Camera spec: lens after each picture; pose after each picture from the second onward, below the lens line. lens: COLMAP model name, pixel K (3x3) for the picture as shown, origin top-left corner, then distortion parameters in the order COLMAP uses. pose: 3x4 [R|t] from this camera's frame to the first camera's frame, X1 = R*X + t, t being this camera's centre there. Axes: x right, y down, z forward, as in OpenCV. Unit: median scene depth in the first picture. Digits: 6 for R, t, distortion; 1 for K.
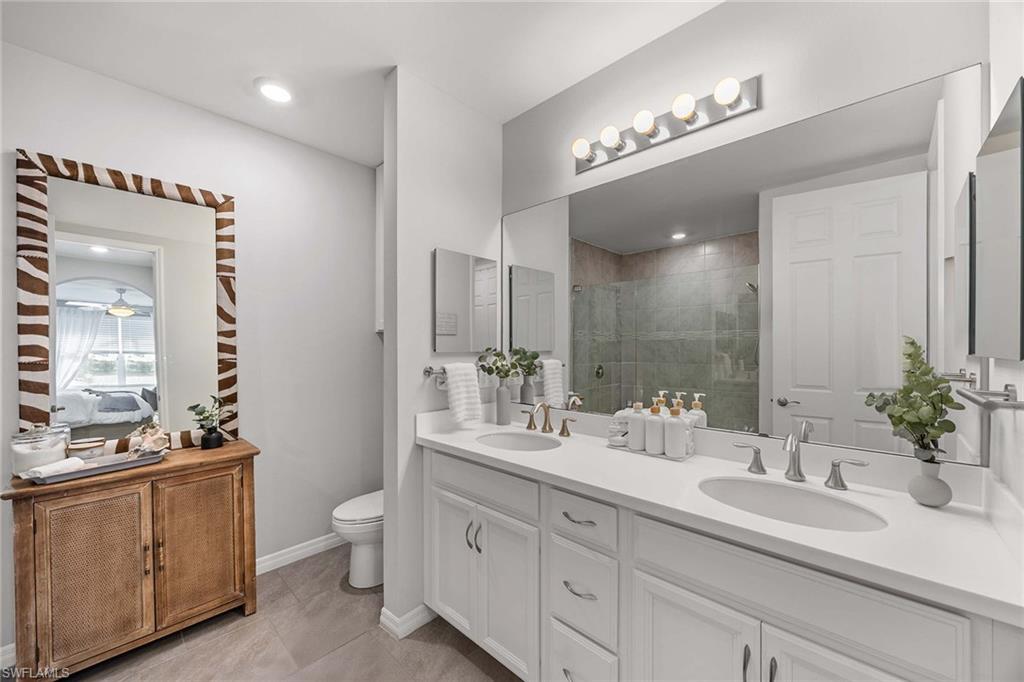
lens RADIAL K [[387.7, 0, 508.9], [0, 387.7, 339.6], [0, 0, 1]] dist [-0.003221, -0.000239]
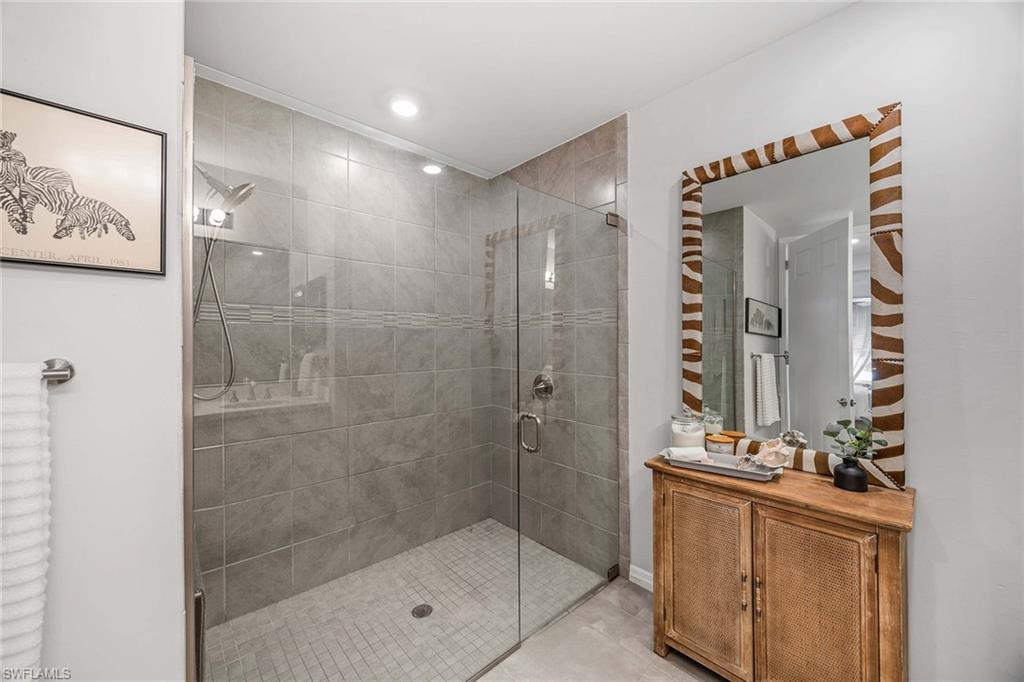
lens RADIAL K [[387.7, 0, 508.9], [0, 387.7, 339.6], [0, 0, 1]] dist [-0.003221, -0.000239]
pose [[-0.068948, 0.002624, -0.997617, -0.048930], [0.021455, 0.999769, 0.001147, 0.003353], [0.997390, -0.021324, -0.068988, 0.485209]]
